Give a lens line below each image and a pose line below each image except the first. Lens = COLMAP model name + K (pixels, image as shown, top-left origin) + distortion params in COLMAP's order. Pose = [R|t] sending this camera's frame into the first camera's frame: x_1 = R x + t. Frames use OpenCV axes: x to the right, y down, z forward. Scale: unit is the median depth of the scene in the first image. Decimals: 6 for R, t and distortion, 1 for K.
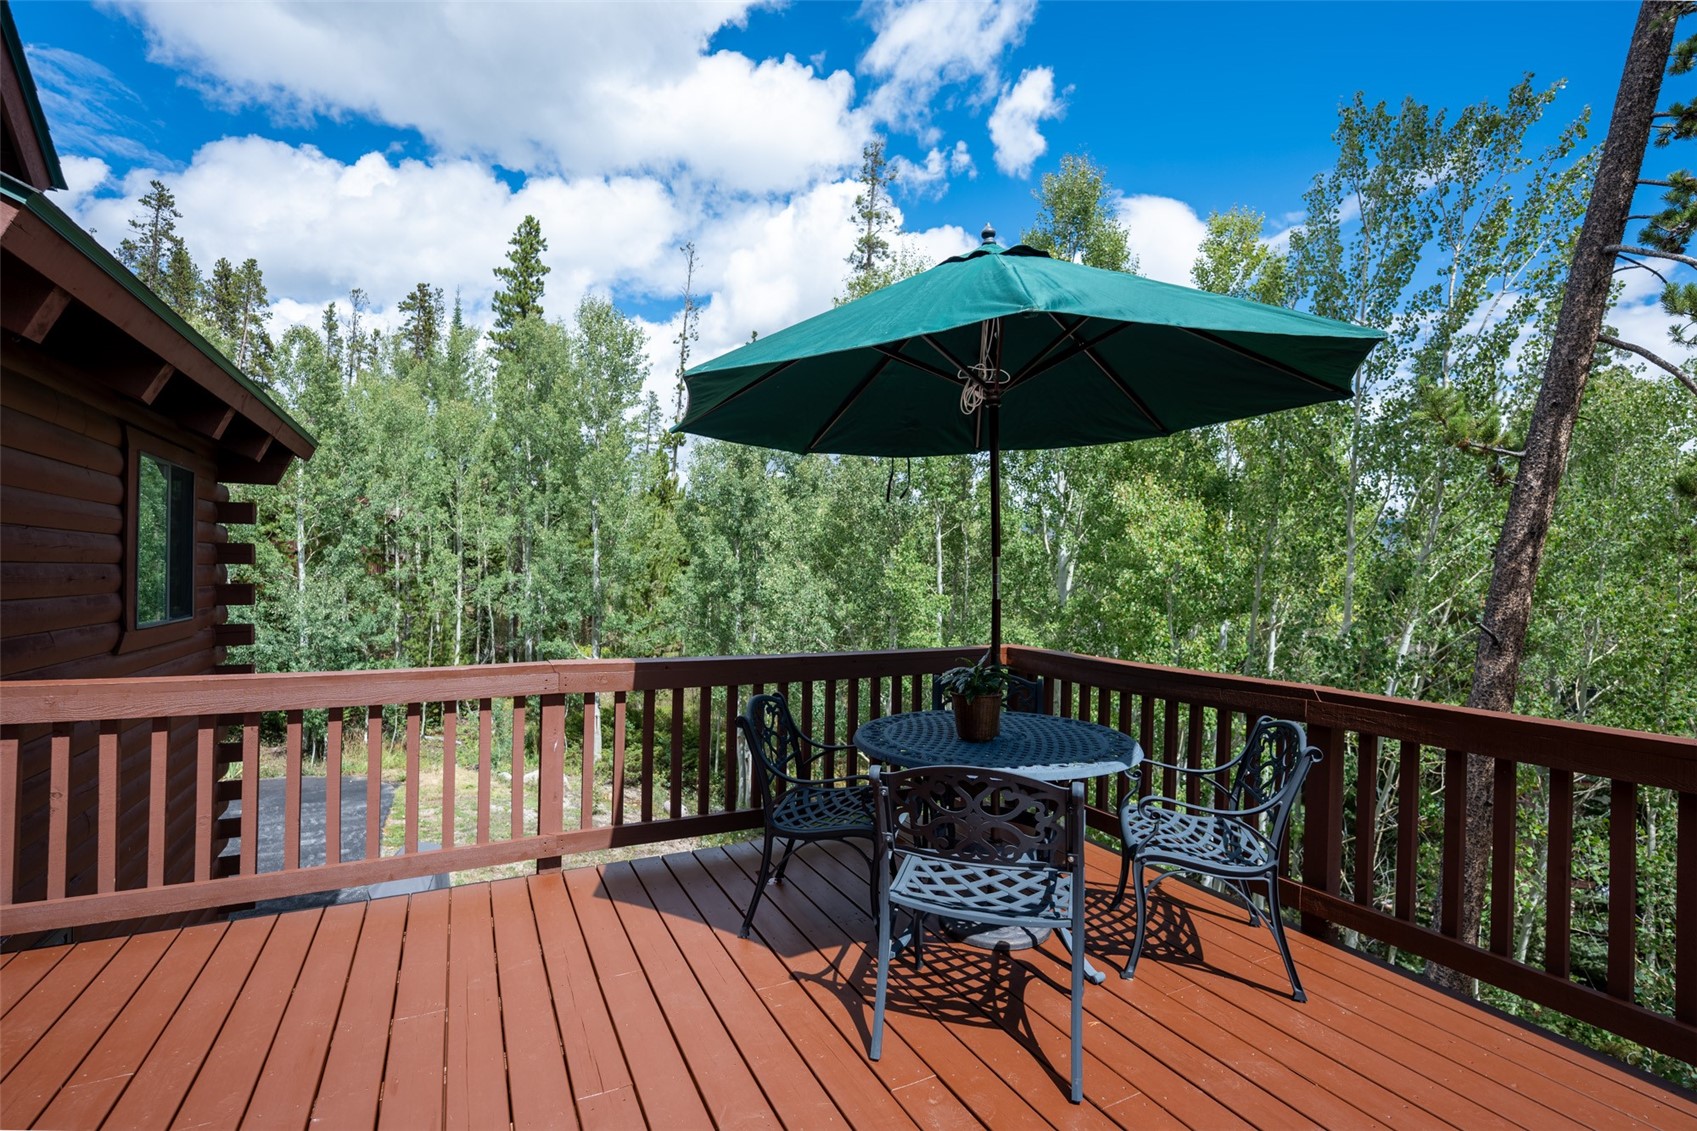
lens RADIAL K [[747.8, 0, 851.9], [0, 747.8, 570.4], [0, 0, 1]] dist [-0.016697, -0.000599]
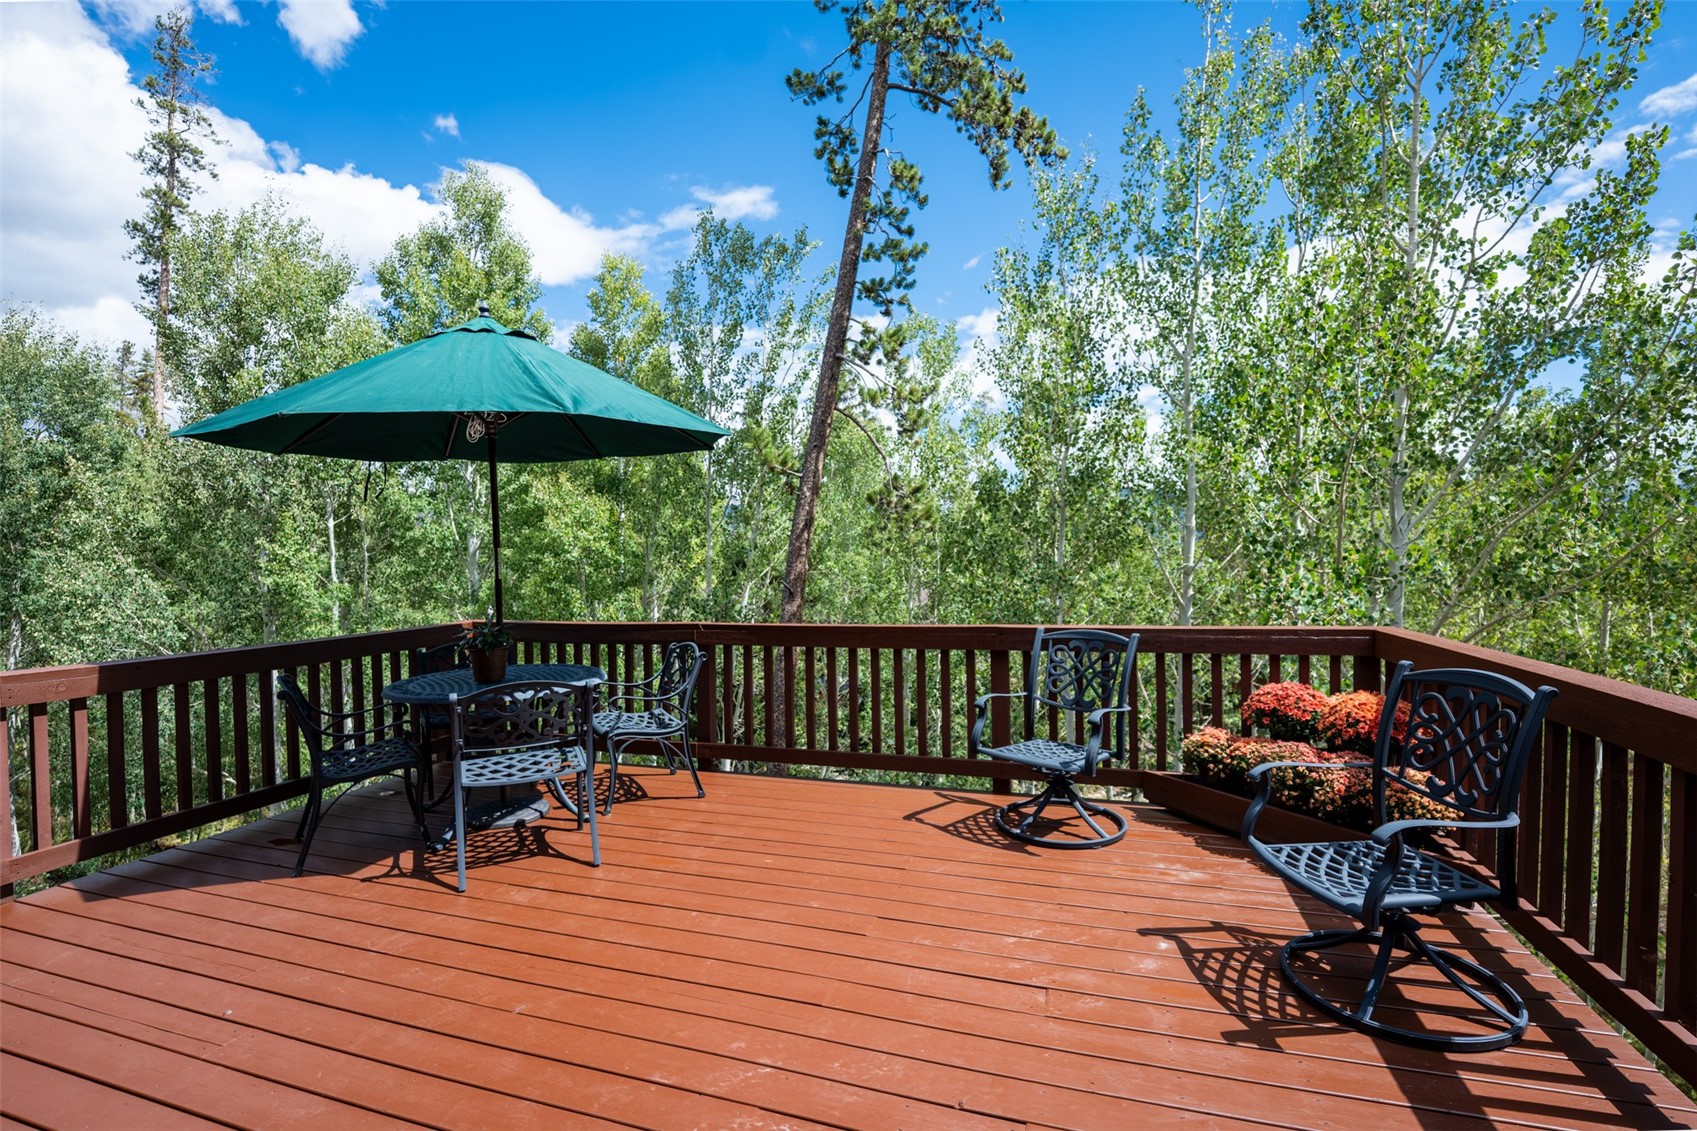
lens RADIAL K [[747.8, 0, 851.4], [0, 747.8, 571.0], [0, 0, 1]] dist [-0.016697, -0.000599]
pose [[0.708199, -0.046009, 0.704512, -0.175535], [0.028192, 0.998921, 0.036896, -0.005732], [-0.705450, -0.006268, 0.708732, -0.241968]]
